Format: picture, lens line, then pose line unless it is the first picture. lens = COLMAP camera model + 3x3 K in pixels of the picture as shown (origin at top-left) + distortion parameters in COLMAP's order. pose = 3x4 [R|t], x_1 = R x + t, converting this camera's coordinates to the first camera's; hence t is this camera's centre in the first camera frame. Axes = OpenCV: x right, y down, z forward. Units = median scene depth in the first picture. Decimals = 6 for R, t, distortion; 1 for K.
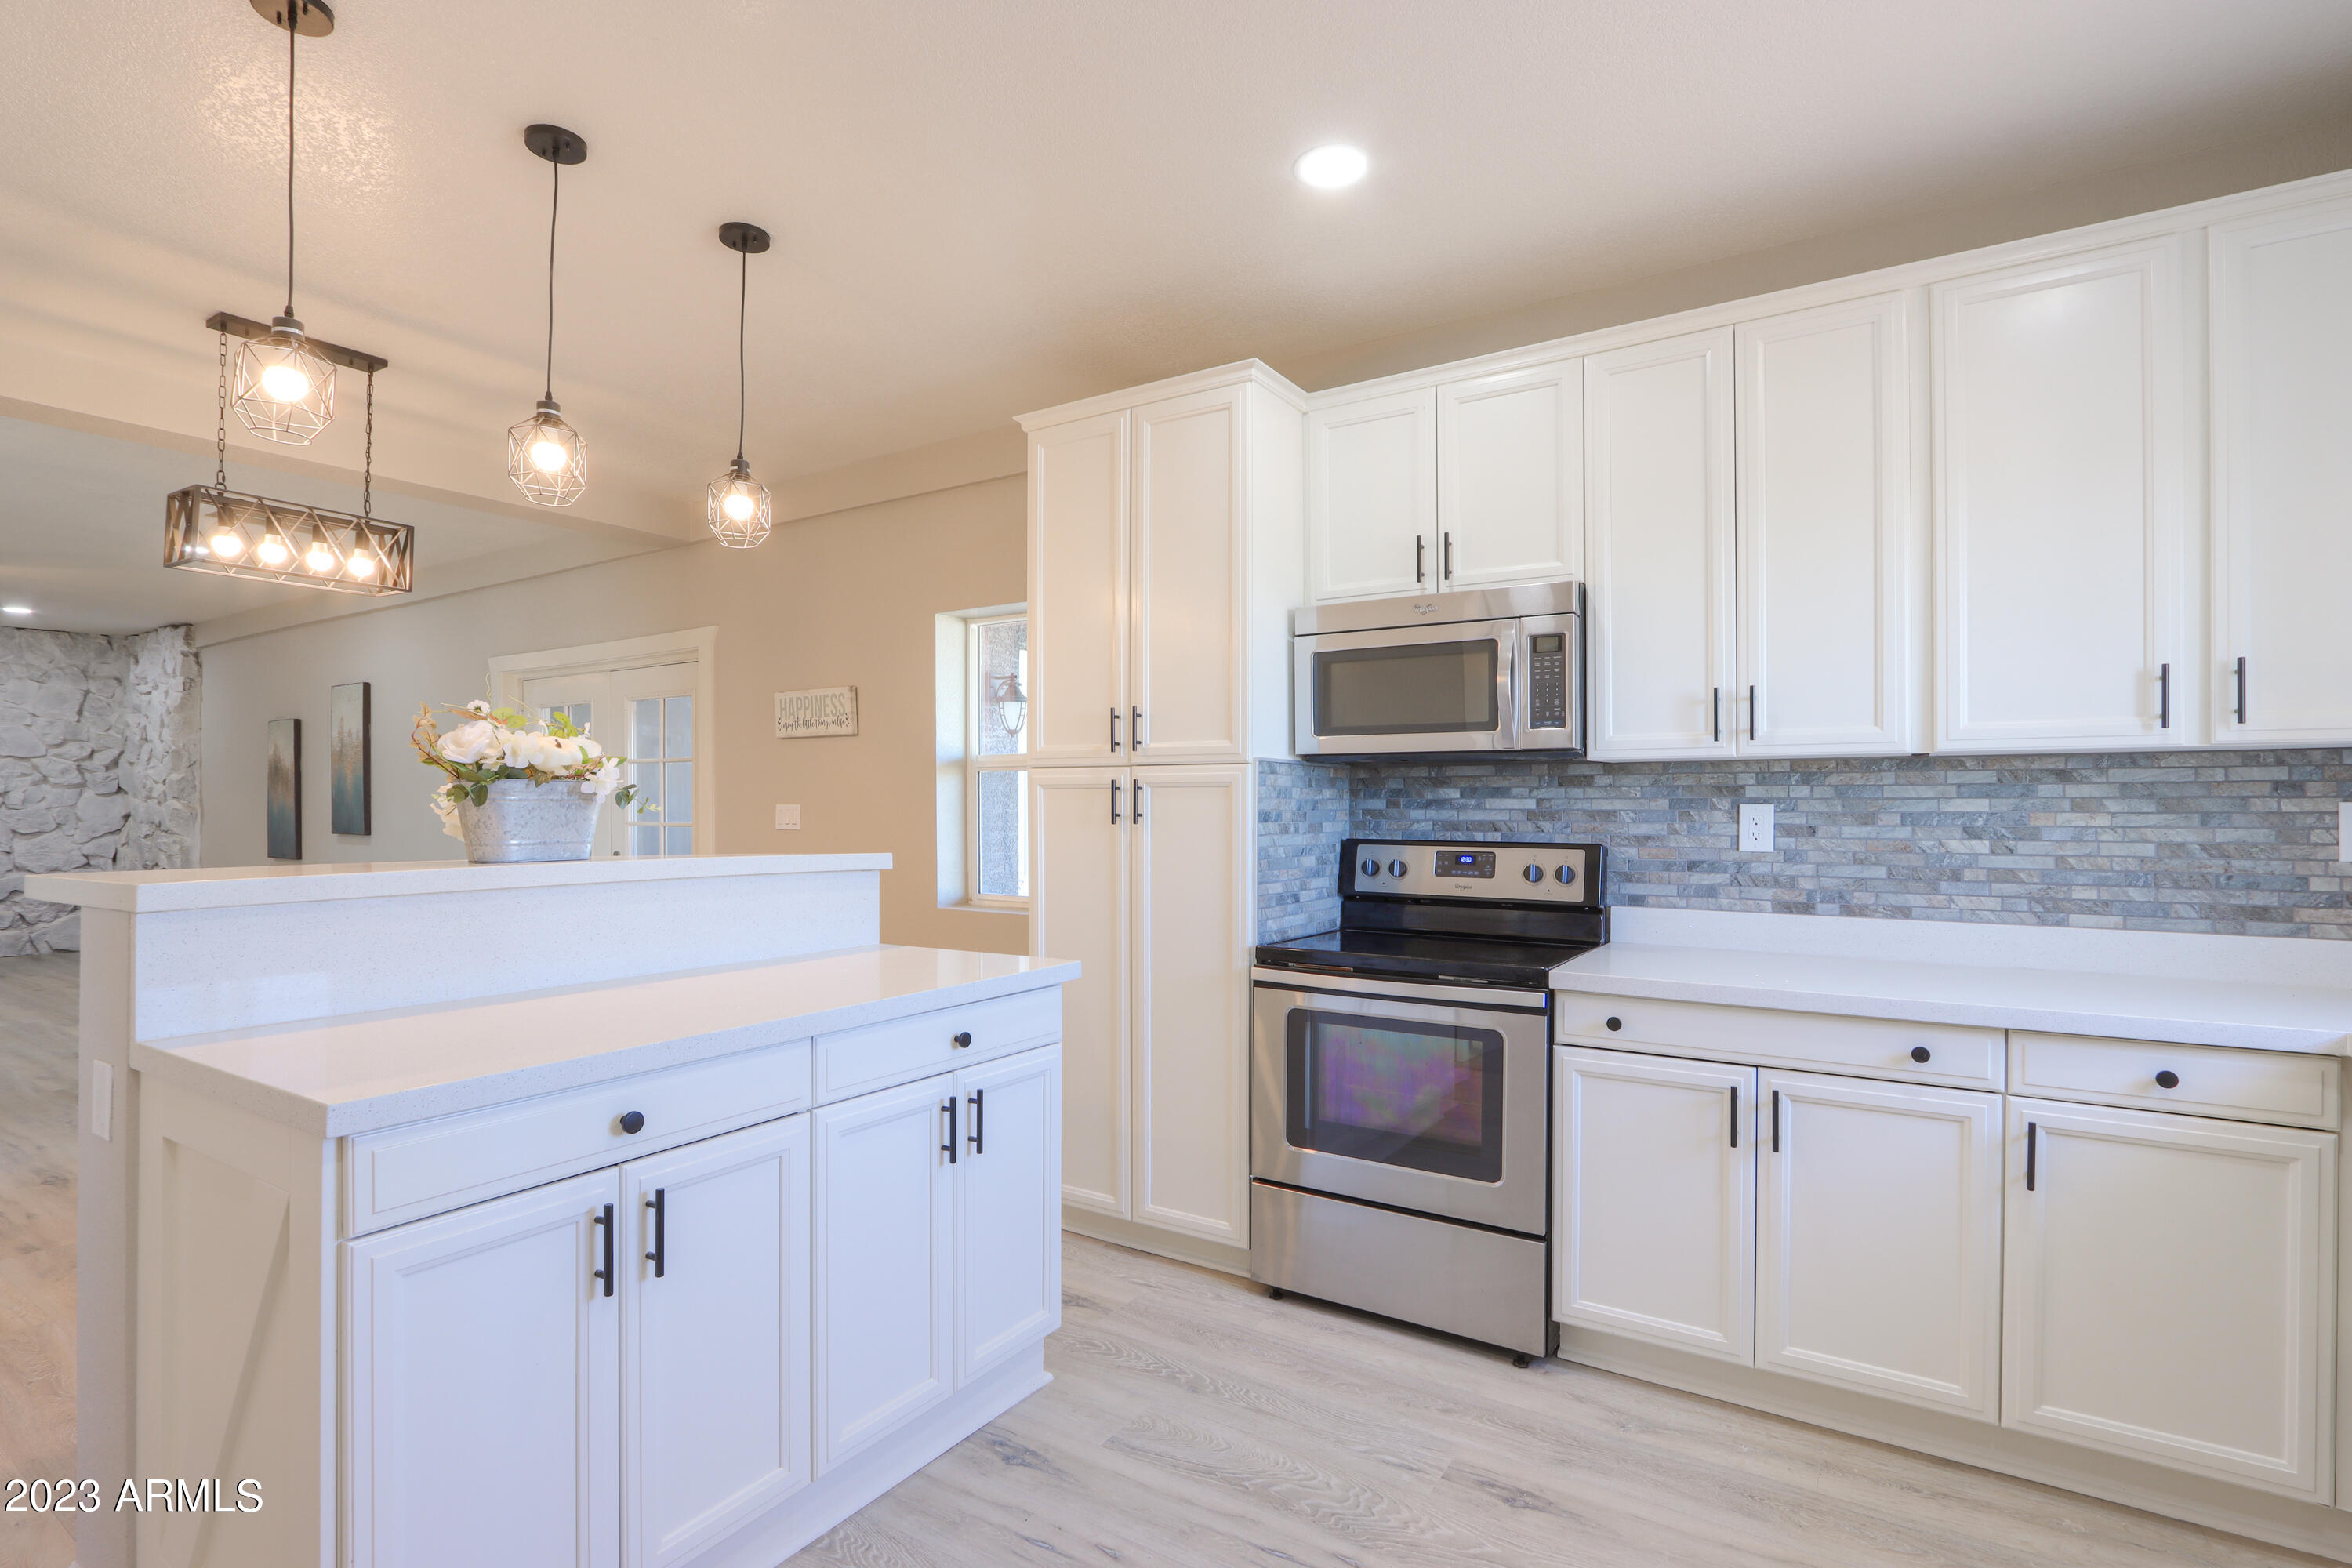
lens RADIAL K [[1101.7, 0, 1163.9], [0, 1101.7, 790.1], [0, 0, 1]] dist [-0.005437, -0.001398]
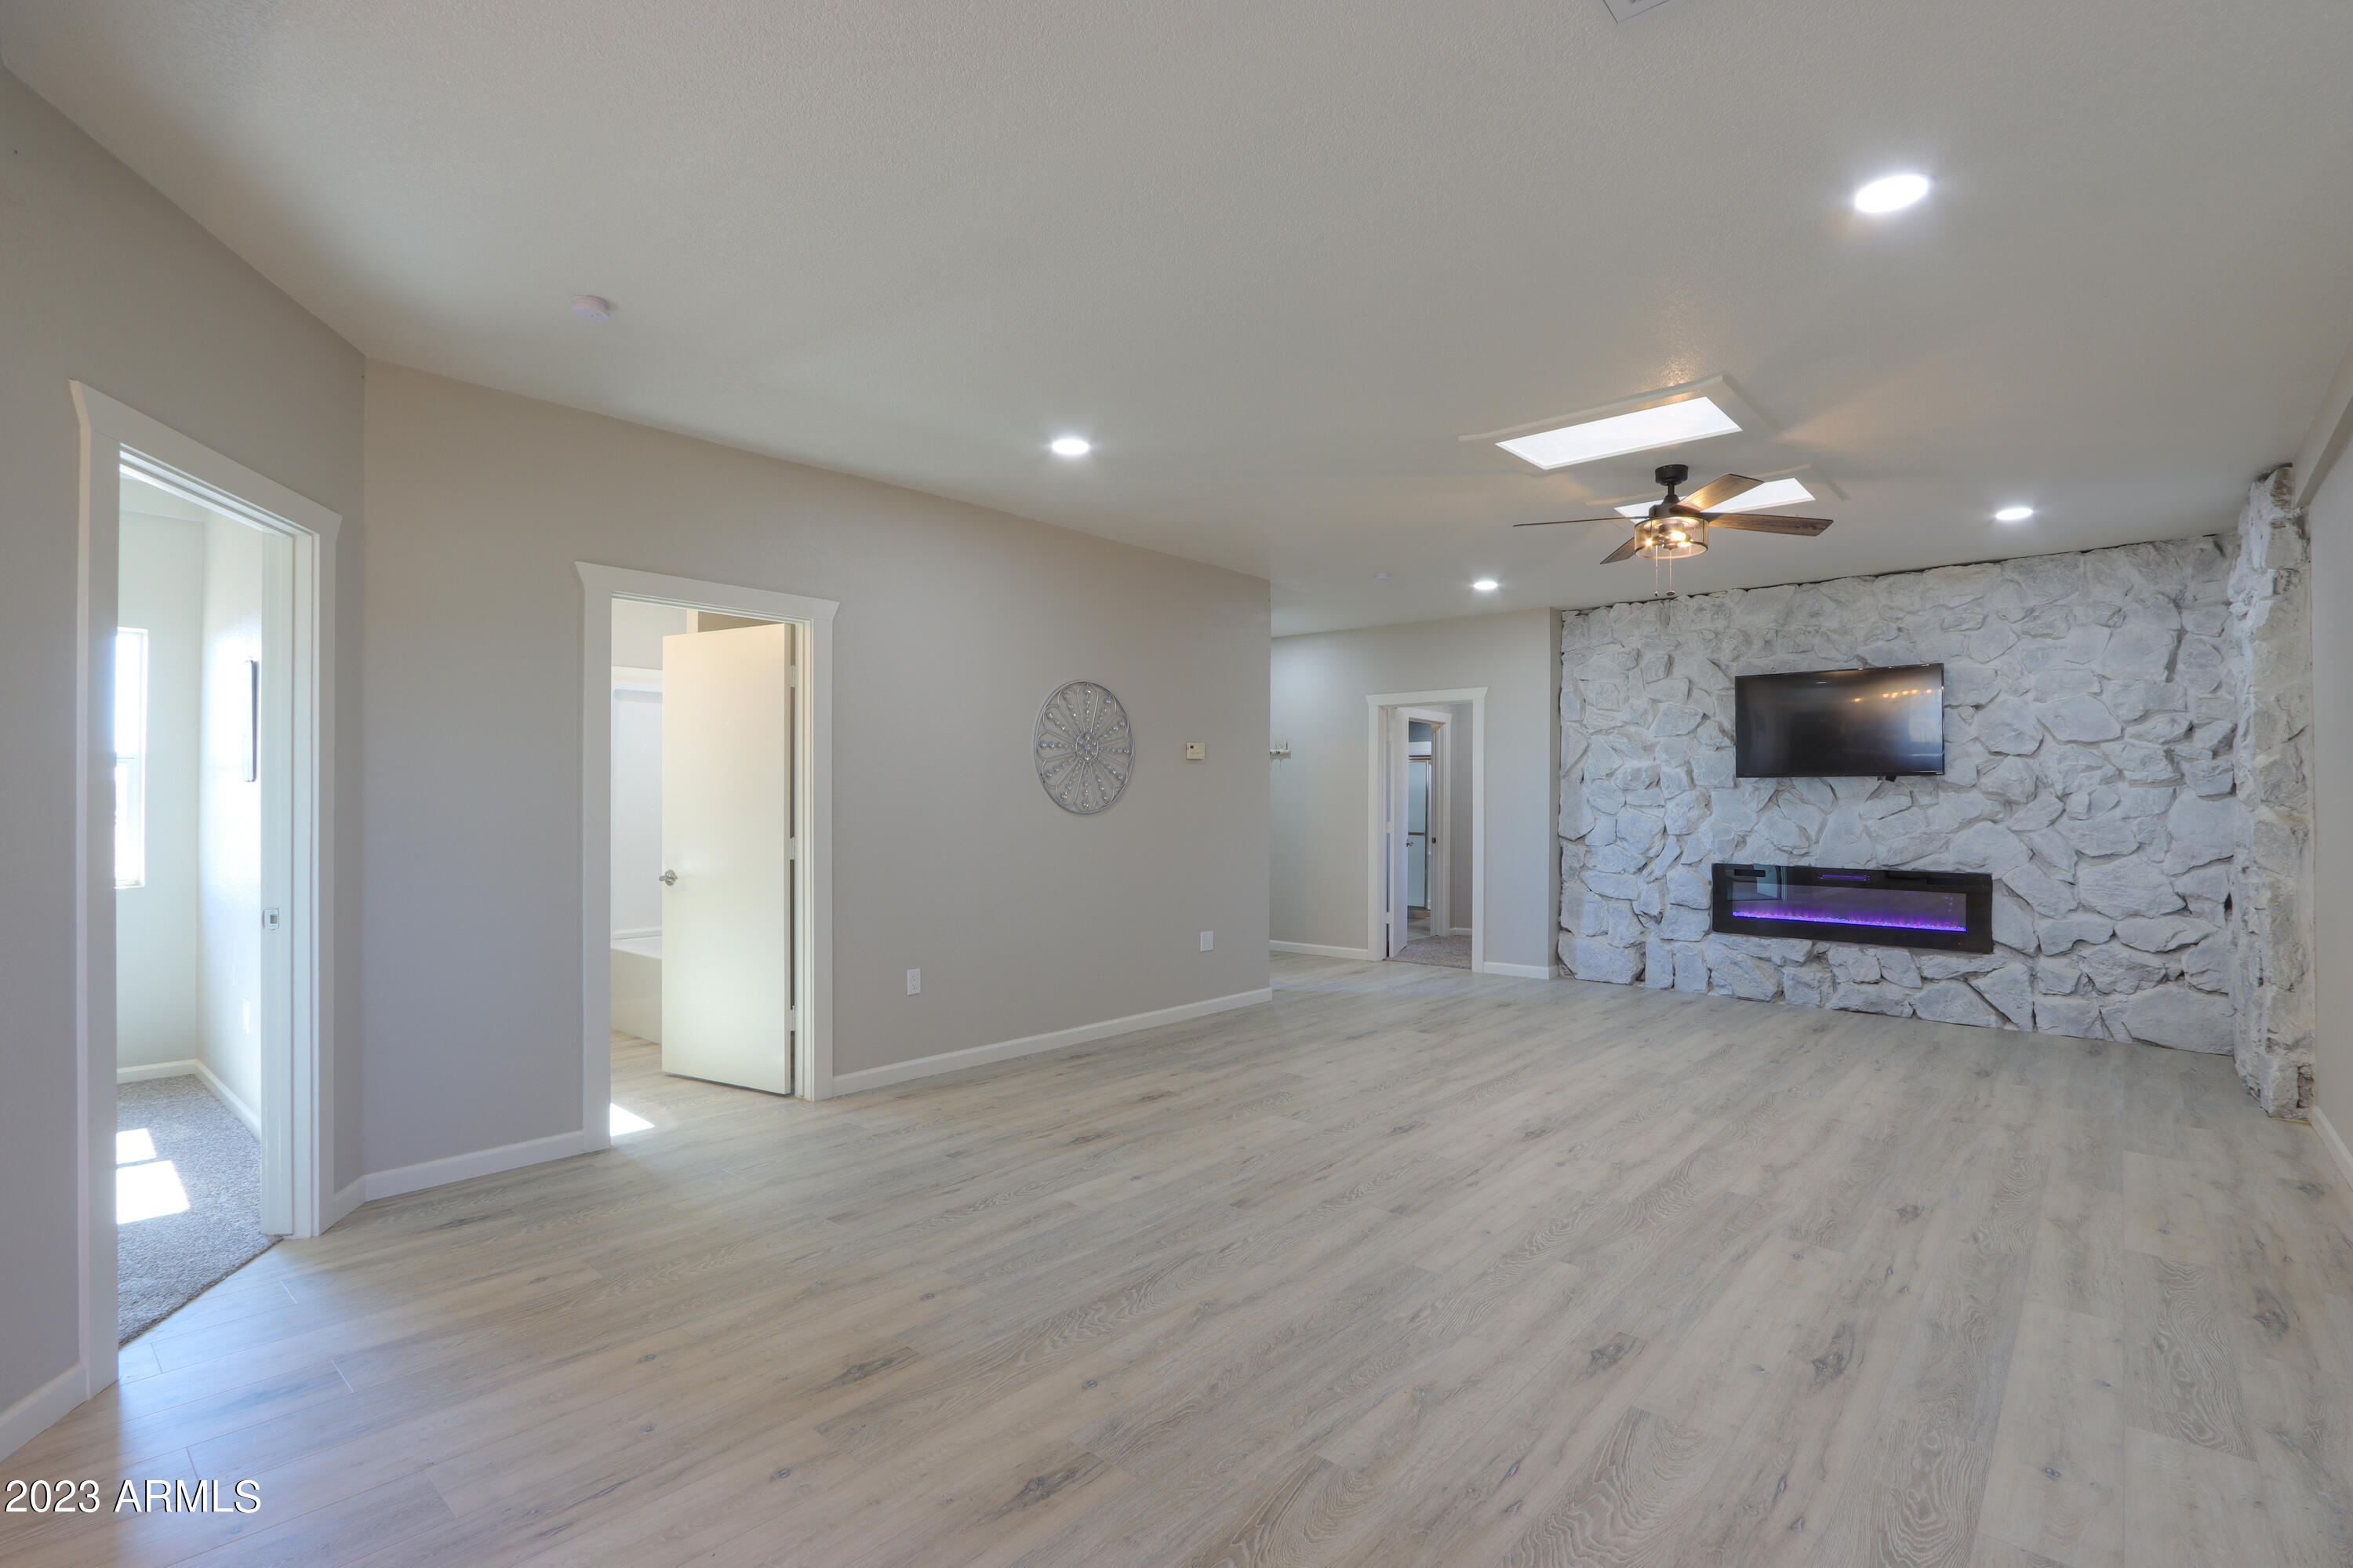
lens RADIAL K [[1107.0, 0, 1174.4], [0, 1107.0, 804.5], [0, 0, 1]] dist [-0.020733, 0.002185]
pose [[-0.134765, -0.002332, -0.990875, -0.304346], [0.008743, 0.999956, -0.003542, 0.005678], [0.990839, -0.009141, -0.134738, 0.532653]]
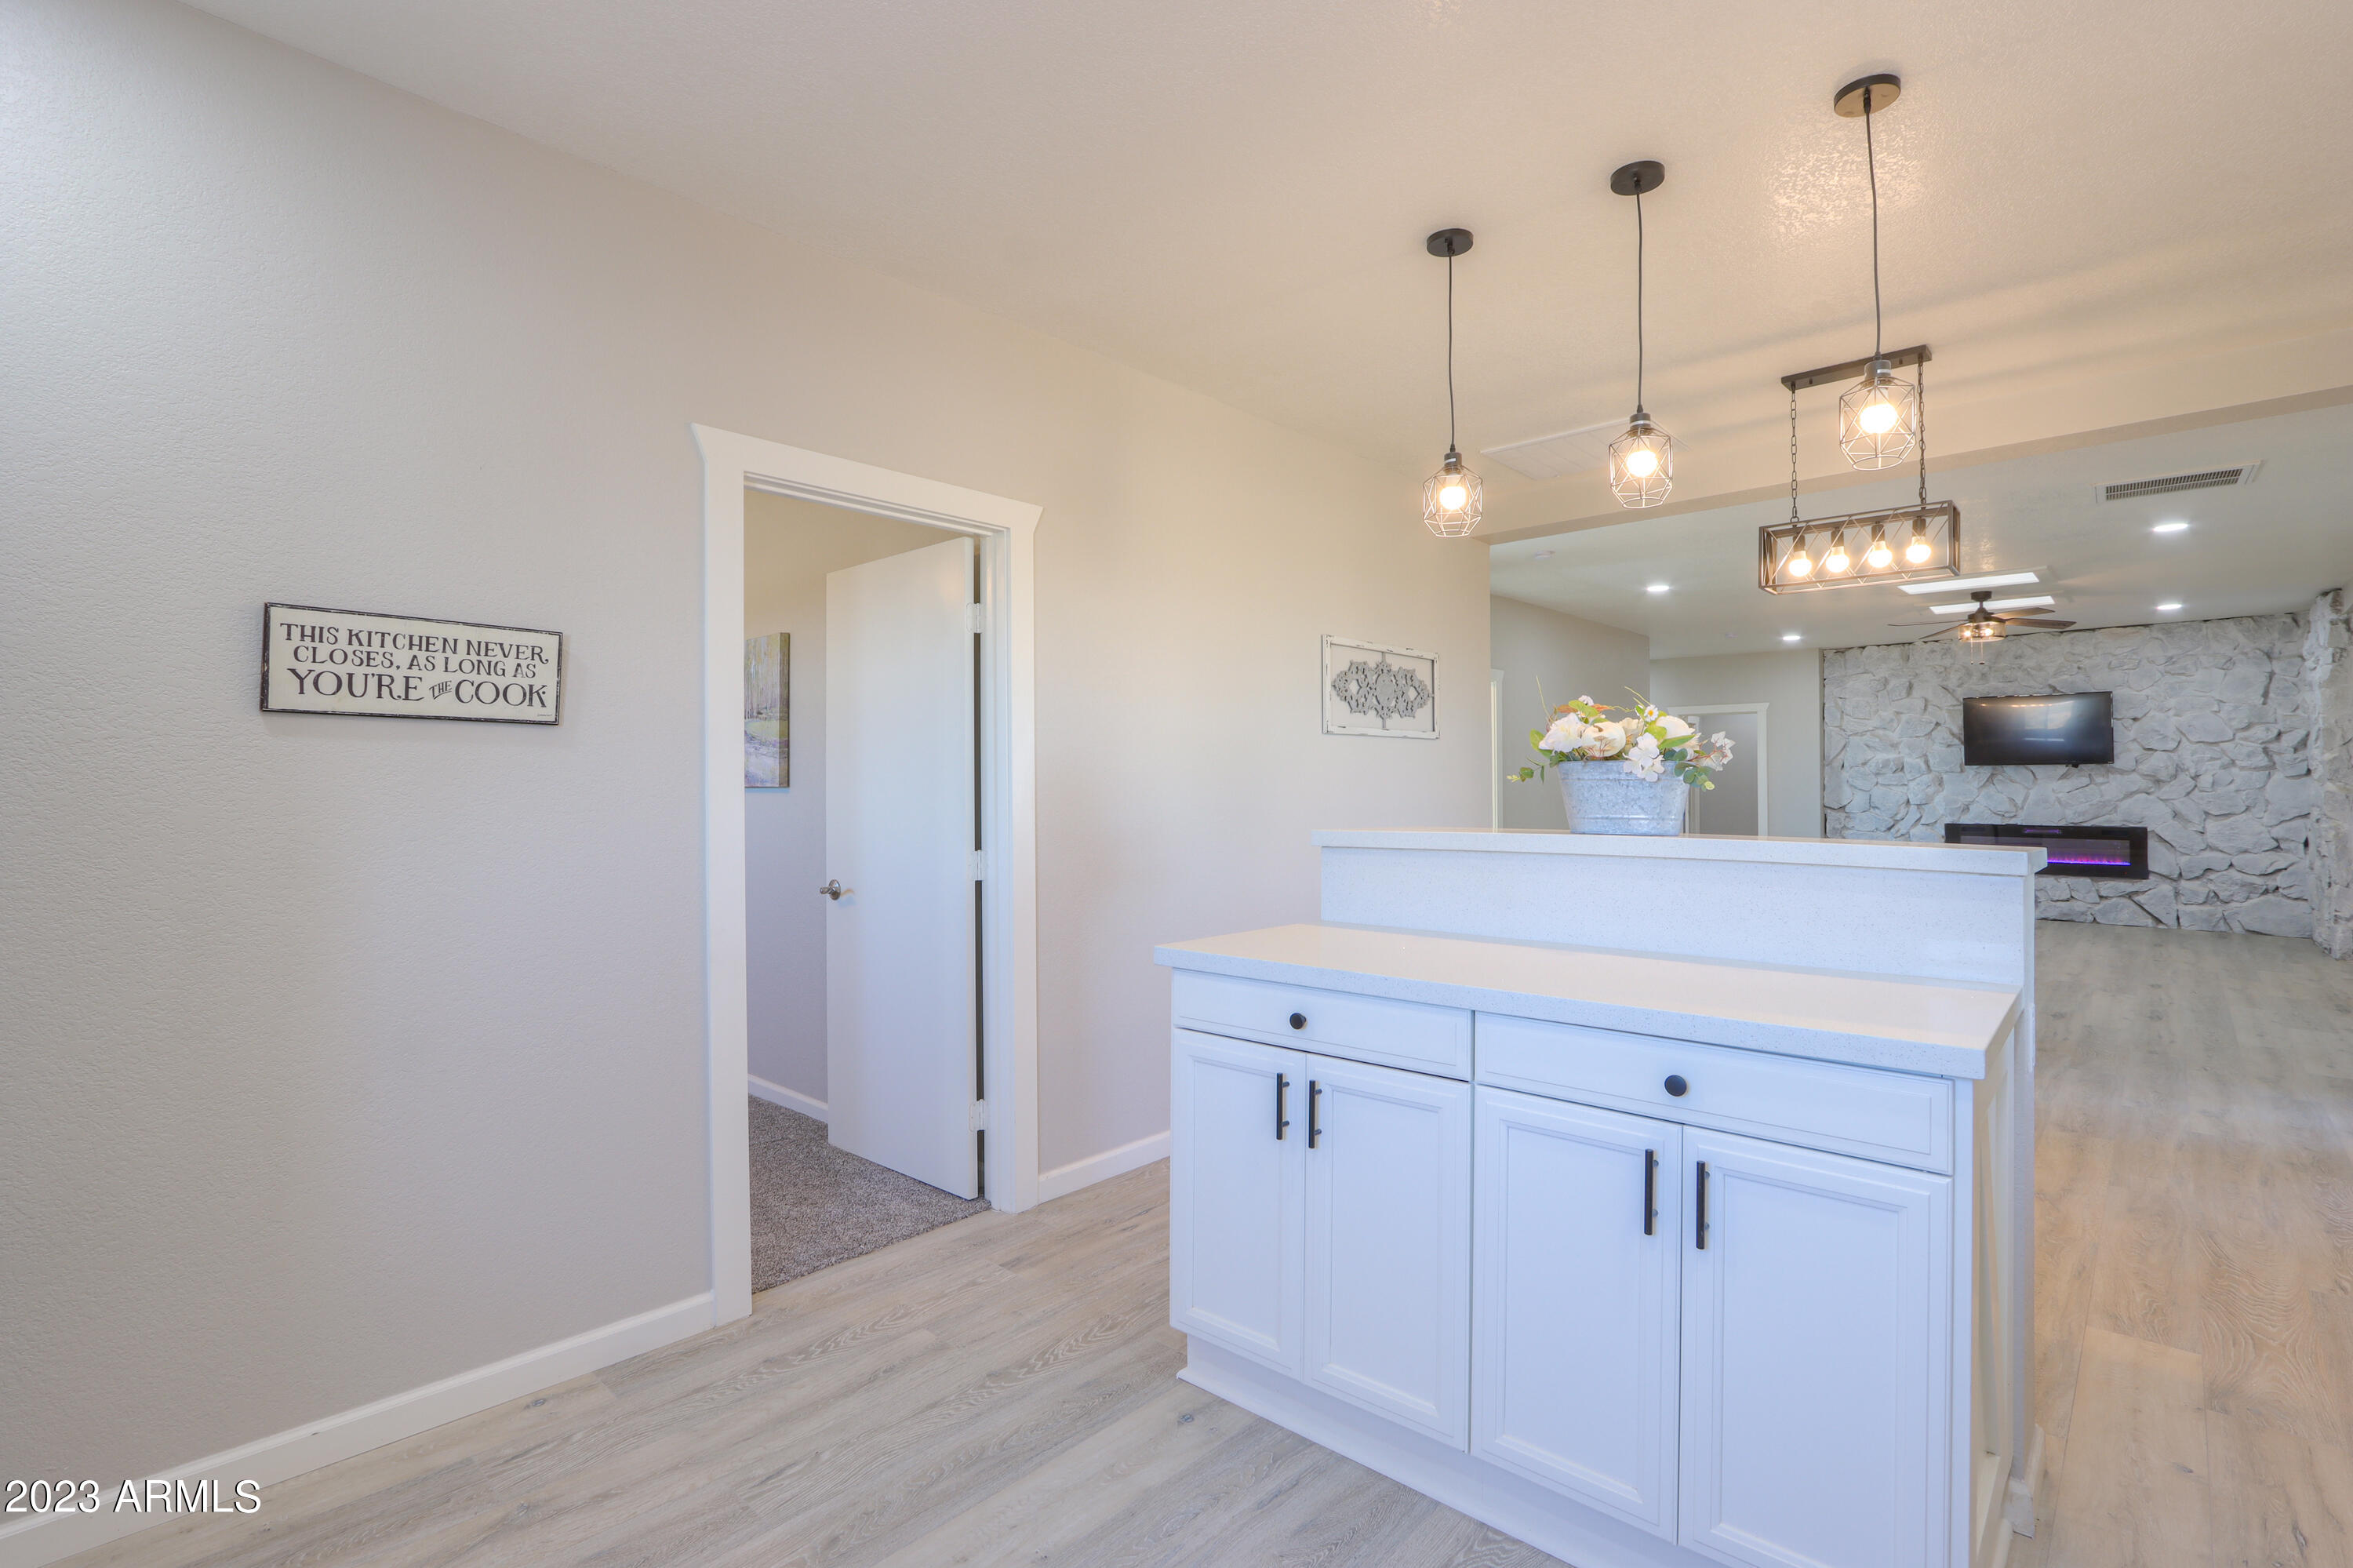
lens RADIAL K [[1109.4, 0, 1174.8], [0, 1109.4, 768.3], [0, 0, 1]] dist [-0.025683, 0.006468]
pose [[-0.157978, -0.018865, -0.987262, 0.147261], [0.013725, 0.999679, -0.021298, 0.003596], [0.987347, -0.016915, -0.157669, 0.179463]]
